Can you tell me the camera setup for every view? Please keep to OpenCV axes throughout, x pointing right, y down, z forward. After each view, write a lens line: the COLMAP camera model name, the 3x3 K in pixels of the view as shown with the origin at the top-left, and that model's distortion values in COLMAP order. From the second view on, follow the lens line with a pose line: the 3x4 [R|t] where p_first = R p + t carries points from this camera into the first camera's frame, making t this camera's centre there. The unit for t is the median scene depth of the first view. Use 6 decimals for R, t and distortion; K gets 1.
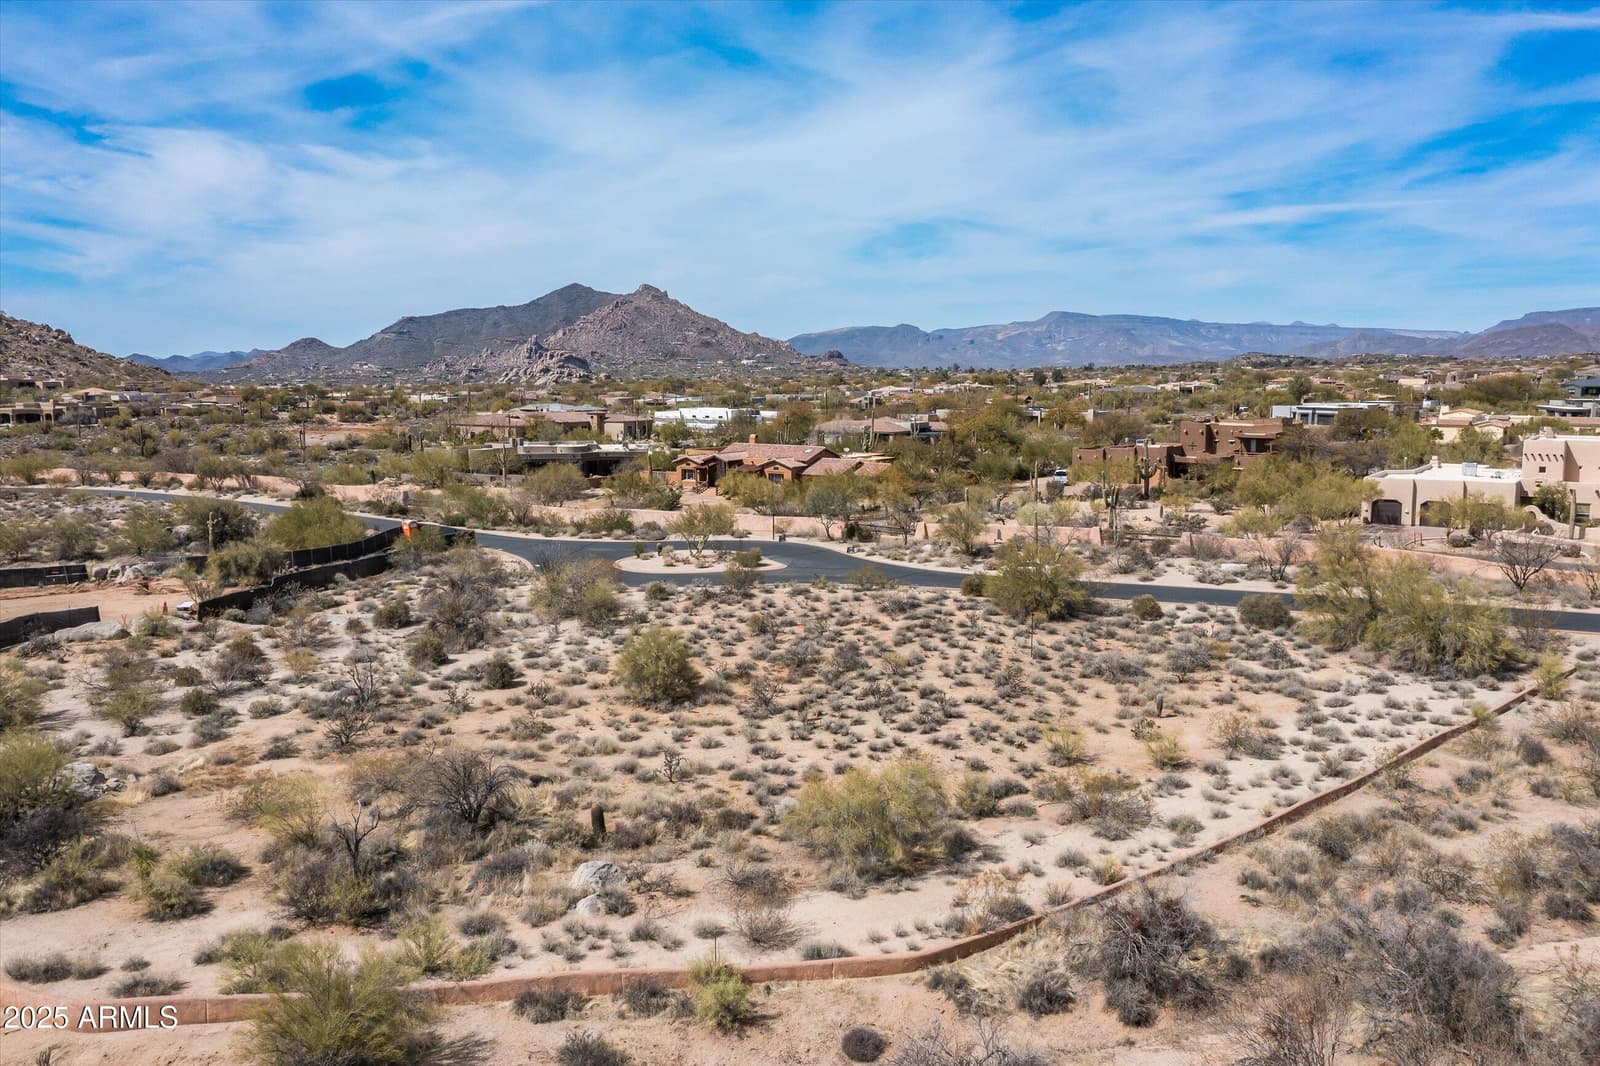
lens RADIAL K [[1288.4, 0, 800.4], [0, 1288.4, 643.4], [0, 0, 1]] dist [-0.002507, -0.009482]
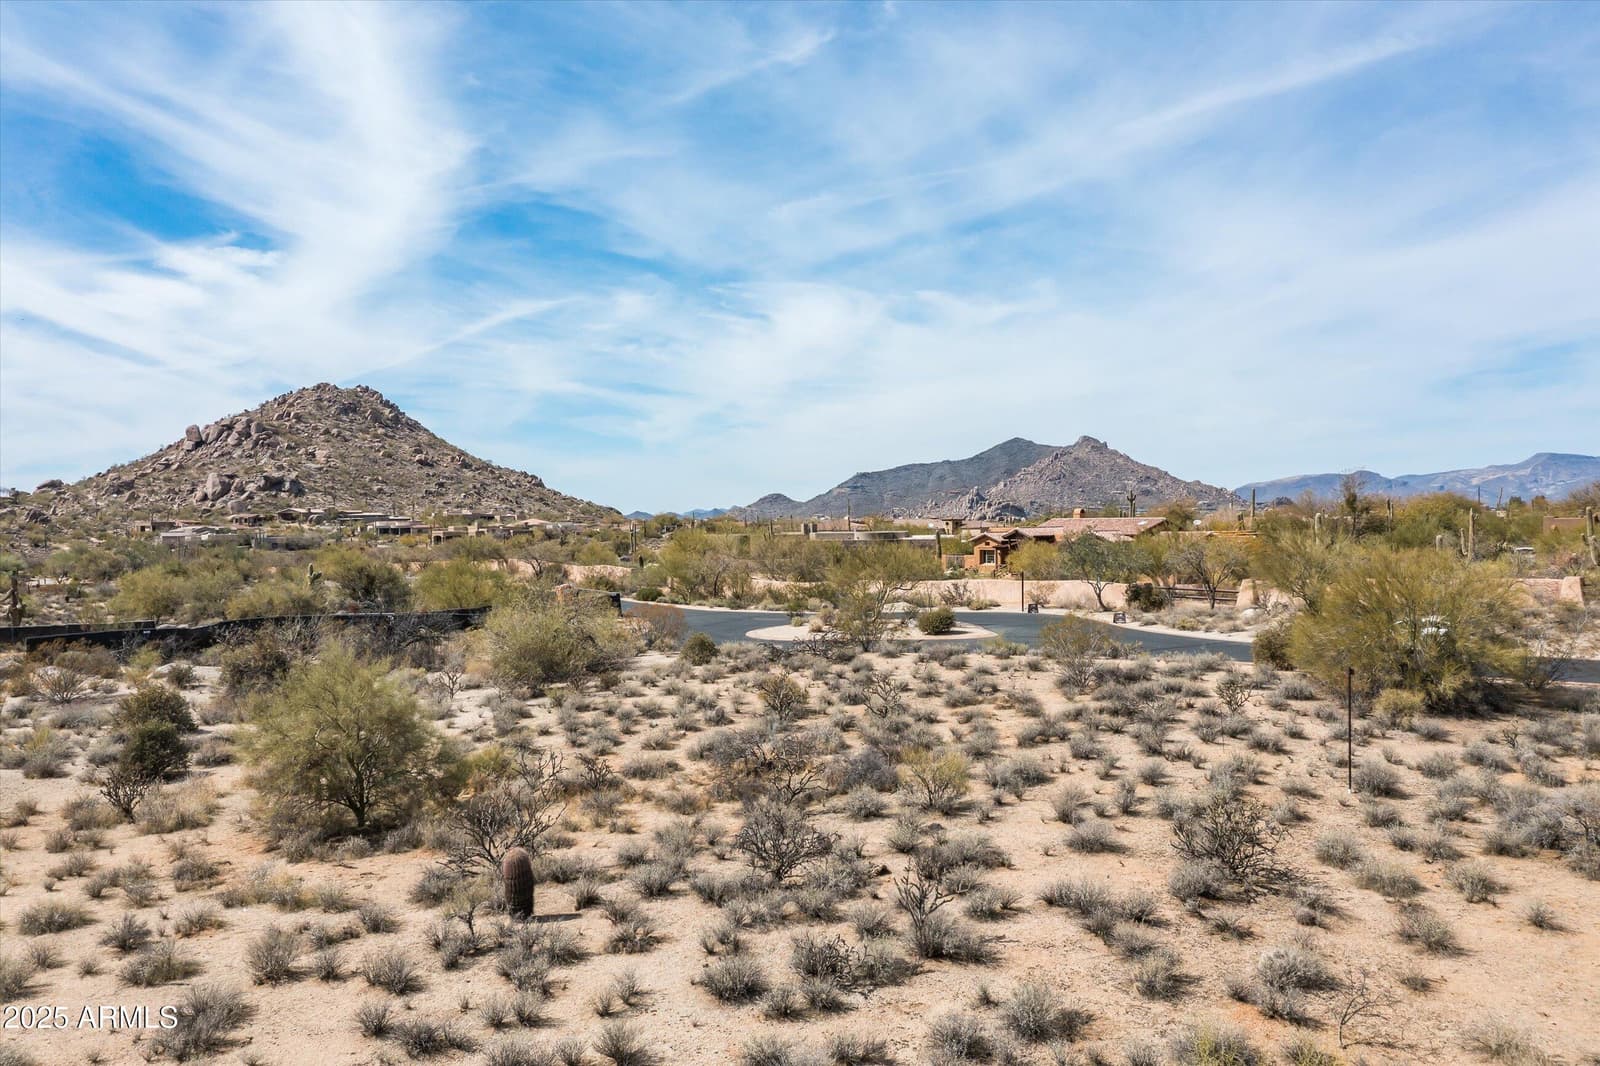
lens RADIAL K [[1263.9, 0, 800.0], [0, 1263.9, 533.0], [0, 0, 1]] dist [-0.009154, 0.004754]
pose [[0.941878, -0.007624, -0.335868, 0.089651], [-0.059562, 0.980115, -0.189279, 0.009937], [0.330632, 0.198283, 0.922695, 0.351606]]
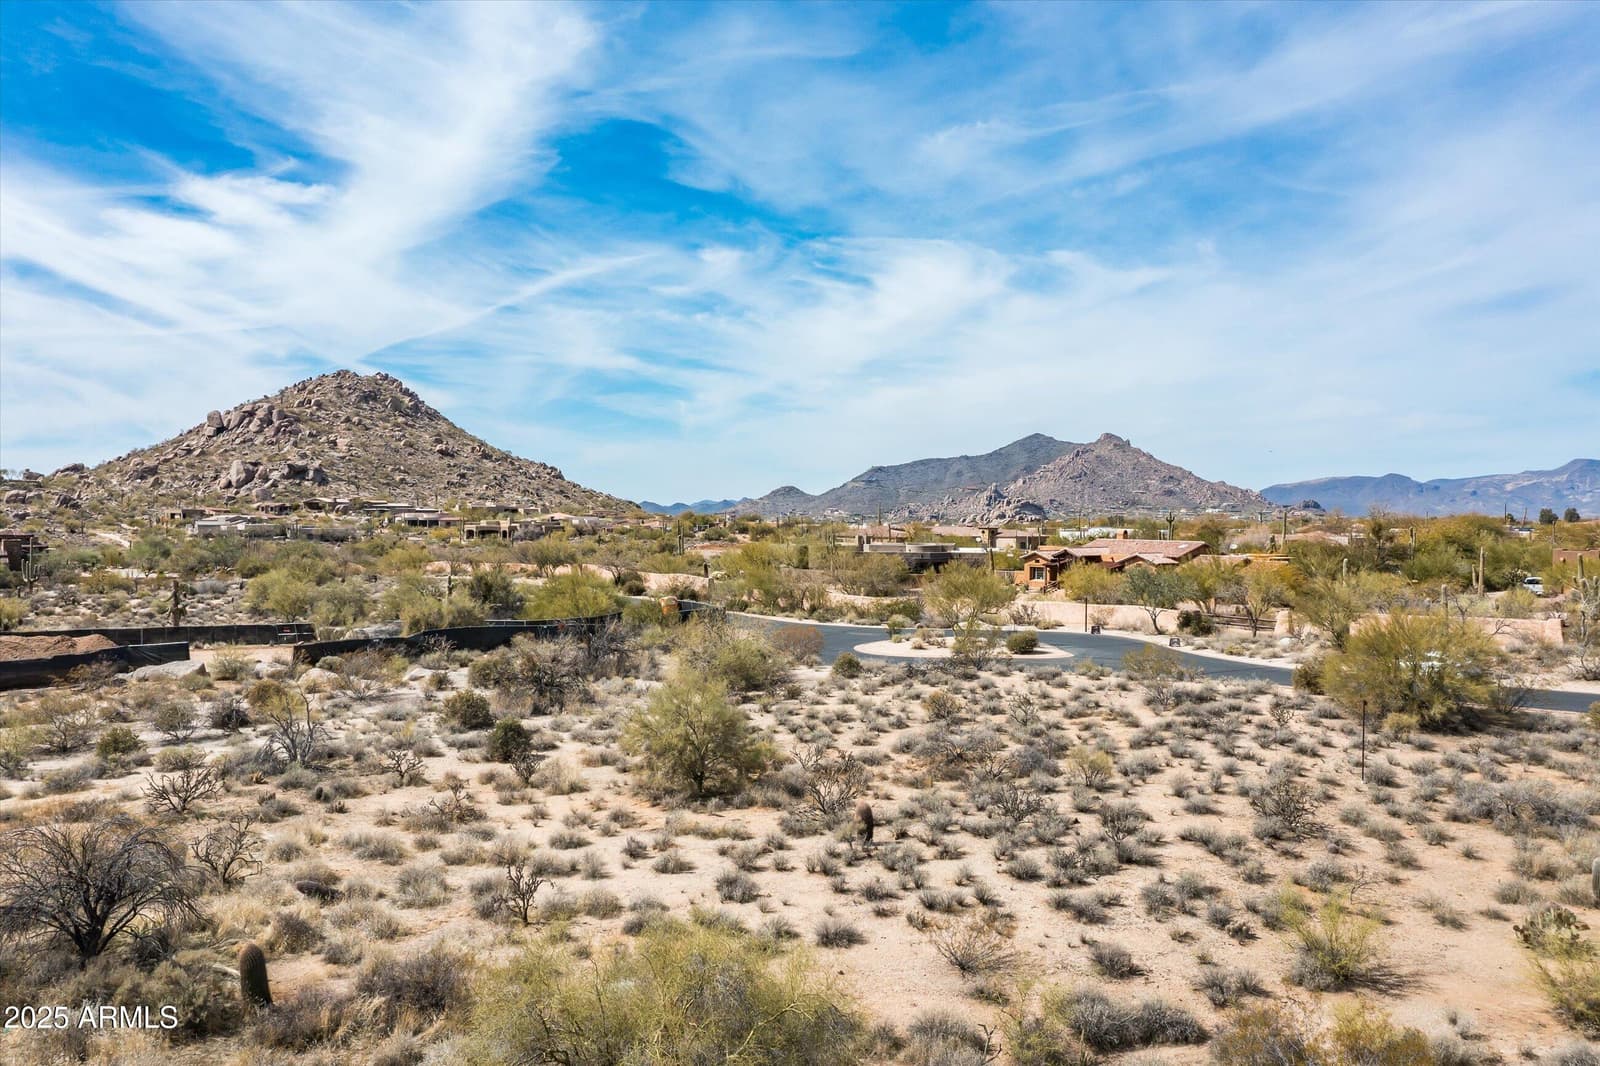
lens RADIAL K [[1300.4, 0, 800.0], [0, 1300.4, 533.0], [0, 0, 1]] dist [-0.009053, 0.004759]
pose [[0.939034, 0.012346, -0.343602, 0.083482], [-0.080087, 0.979720, -0.183669, 0.016845], [0.334366, 0.199989, 0.920980, 0.222375]]
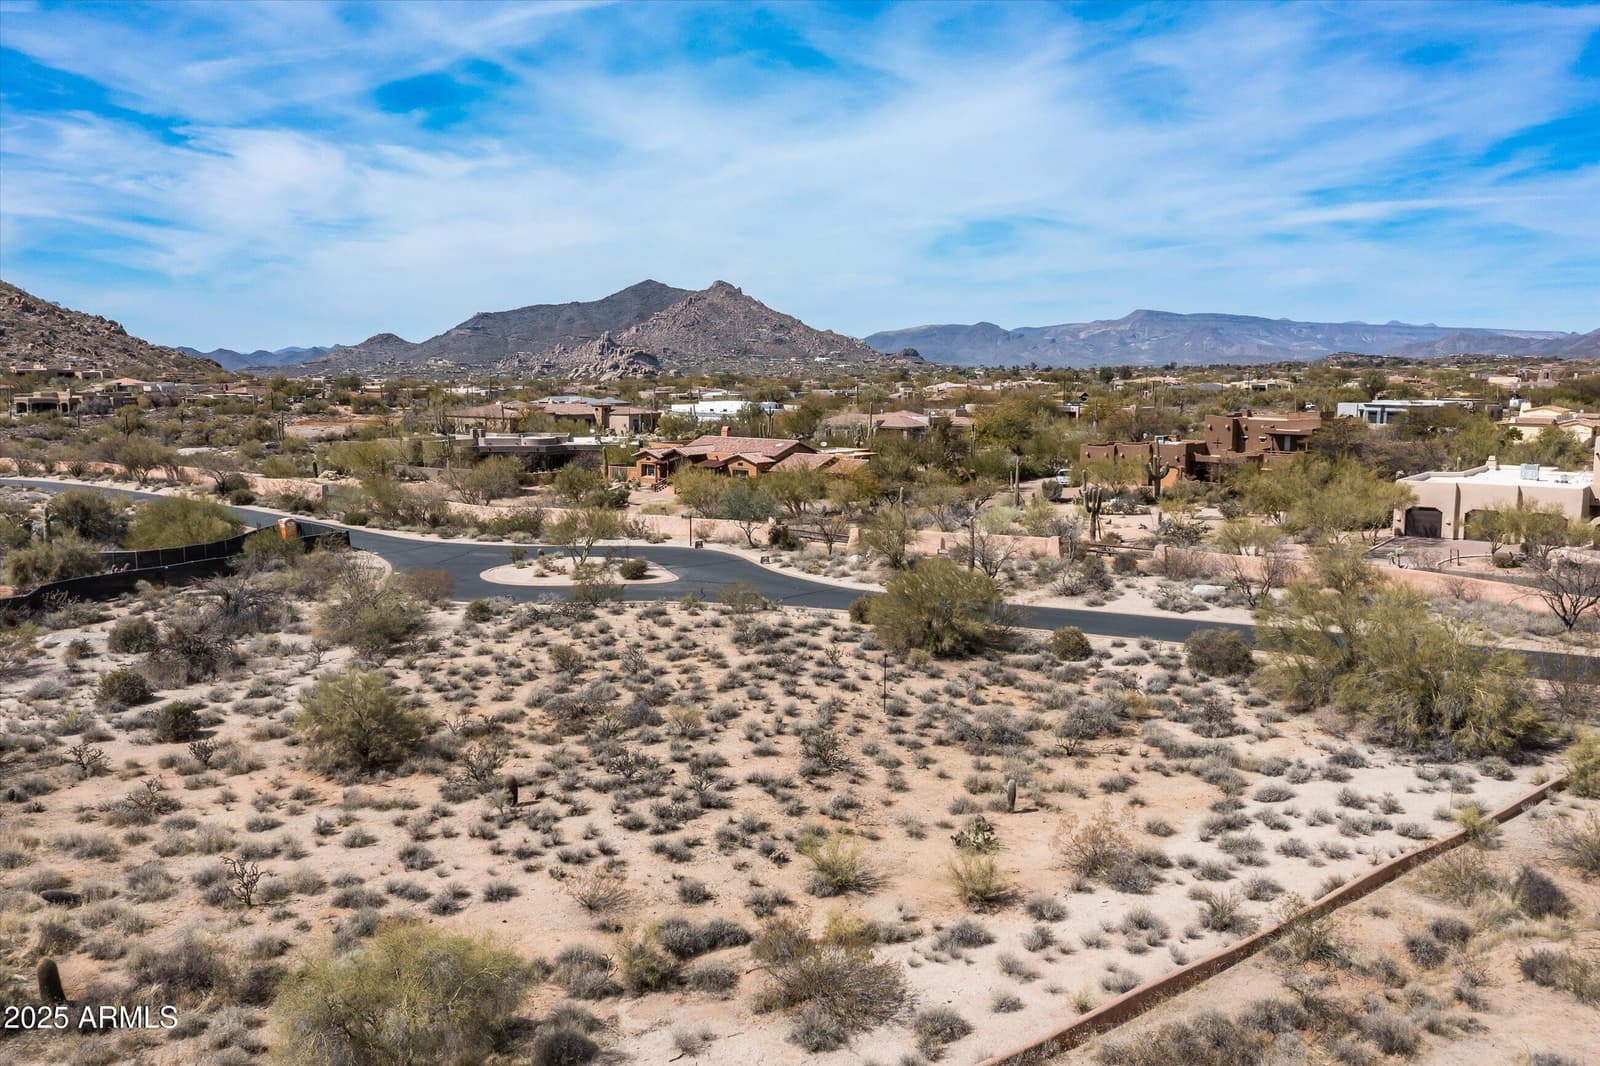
lens RADIAL K [[1323.1, 0, 800.0], [0, 1323.1, 533.0], [0, 0, 1]] dist [-0.007150, -0.003298]
pose [[0.998228, 0.012585, -0.058153, 0.101961], [-0.017477, 0.996280, -0.084385, -0.016100], [0.056875, 0.085252, 0.994735, 0.129650]]
